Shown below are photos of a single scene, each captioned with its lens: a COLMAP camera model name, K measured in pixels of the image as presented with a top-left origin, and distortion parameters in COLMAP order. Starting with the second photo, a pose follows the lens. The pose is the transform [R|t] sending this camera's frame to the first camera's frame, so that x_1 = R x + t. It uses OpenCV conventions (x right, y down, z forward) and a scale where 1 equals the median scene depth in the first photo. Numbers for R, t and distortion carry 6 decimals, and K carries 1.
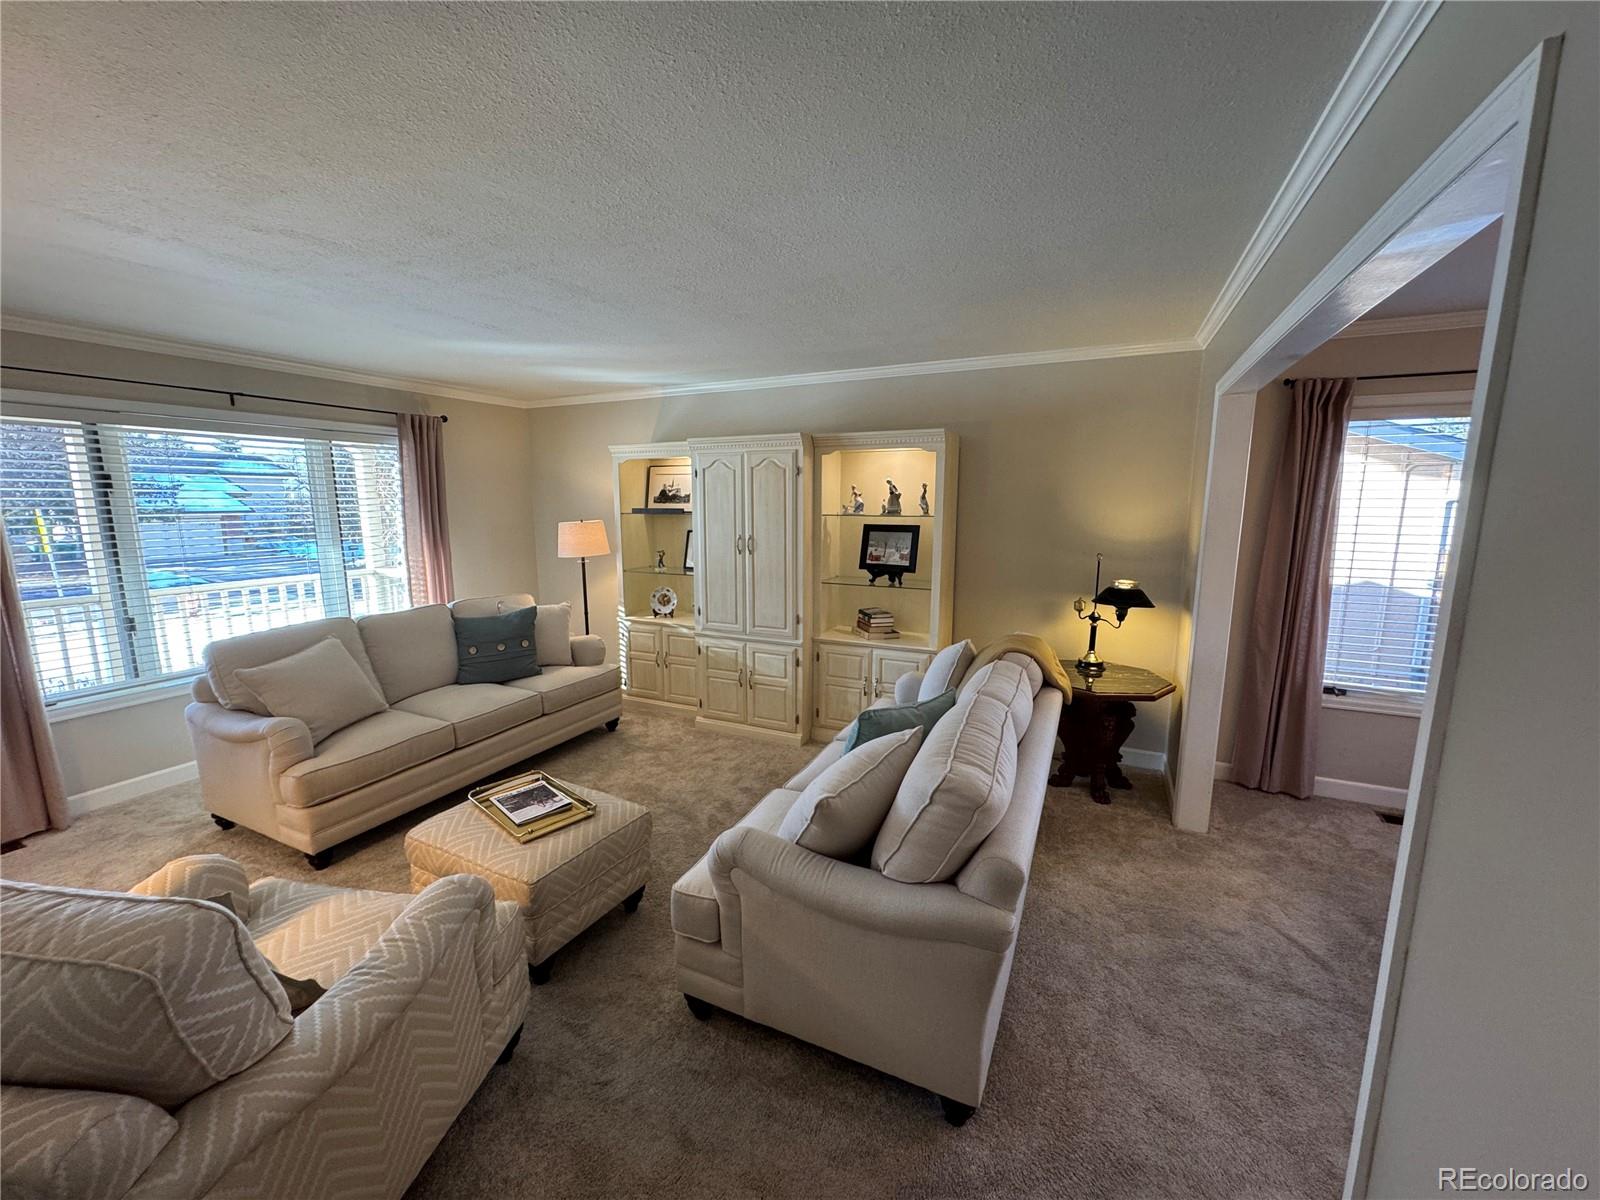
lens RADIAL K [[632.7, 0, 796.7], [0, 632.7, 598.6], [0, 0, 1]] dist [-0.000207, 0.000578]
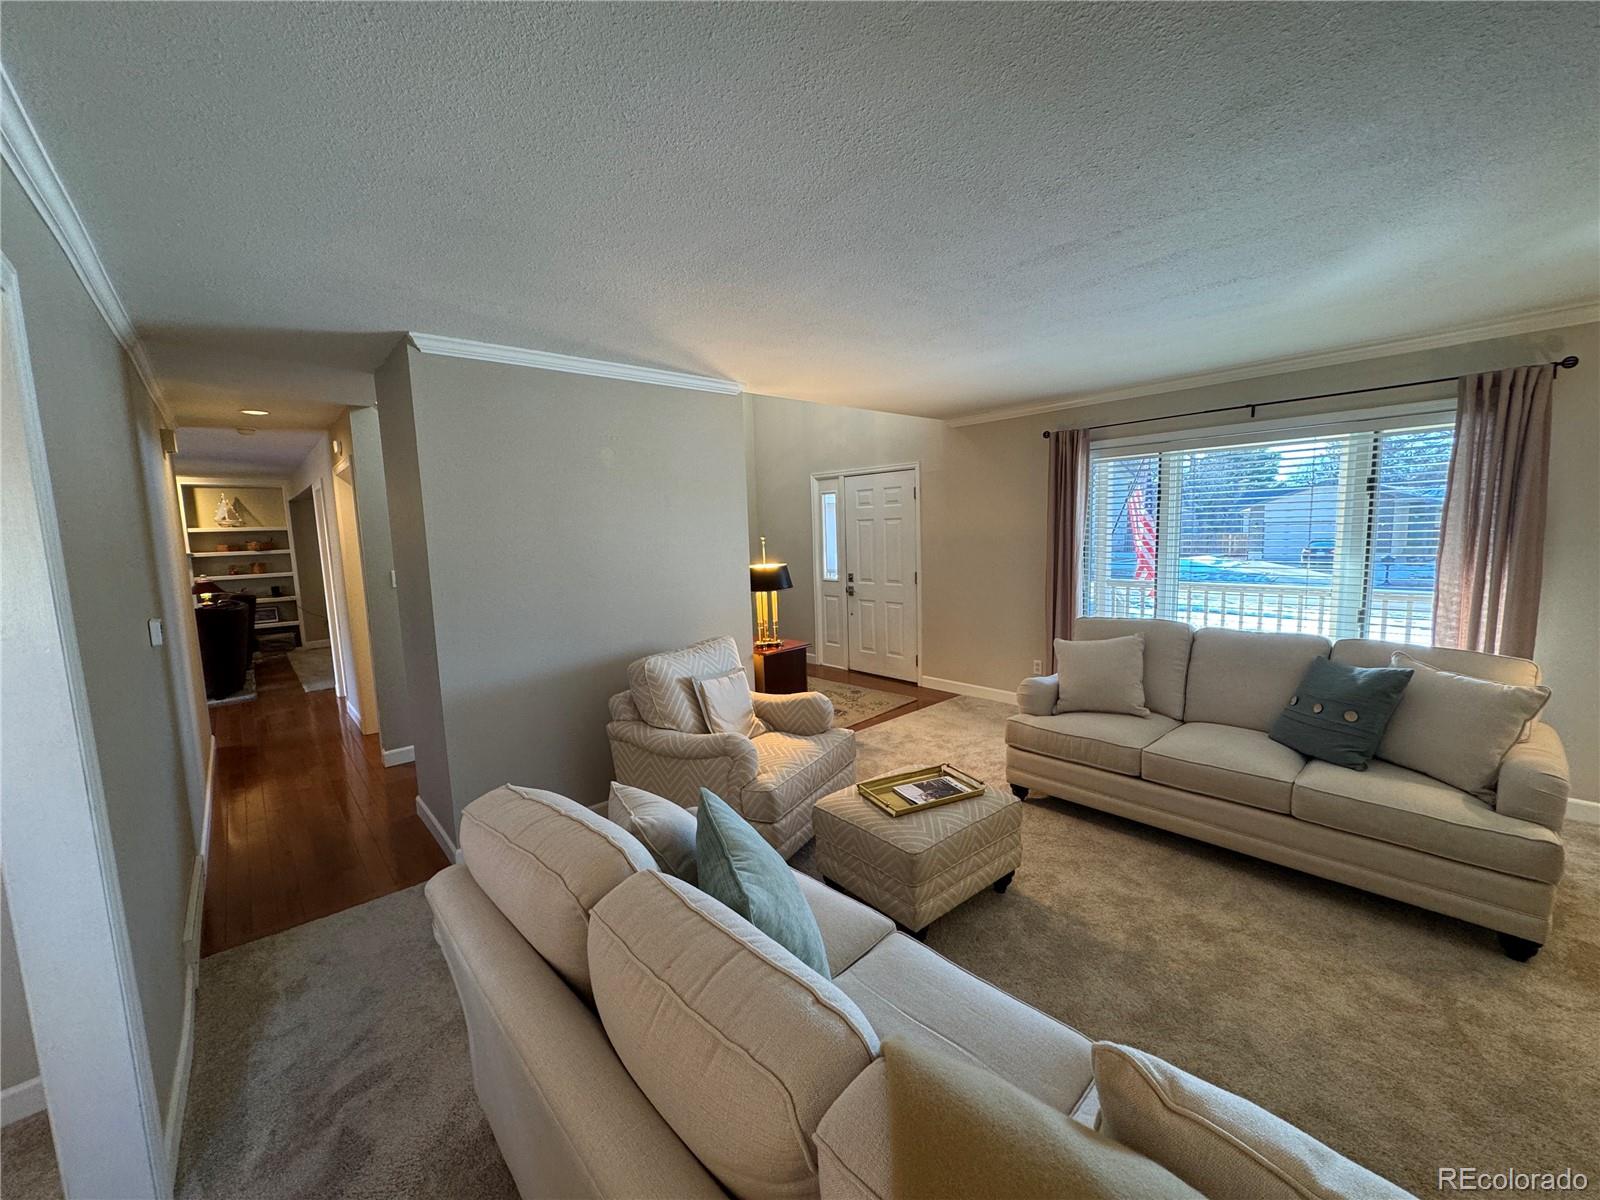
lens RADIAL K [[632.7, 0, 797.7], [0, 632.7, 601.2], [0, 0, 1]] dist [-0.000207, 0.000578]
pose [[-0.376146, 0.122173, -0.918471, 0.394586], [-0.111596, 0.978079, 0.175804, -0.102036], [0.919816, 0.168626, -0.354266, 0.708840]]
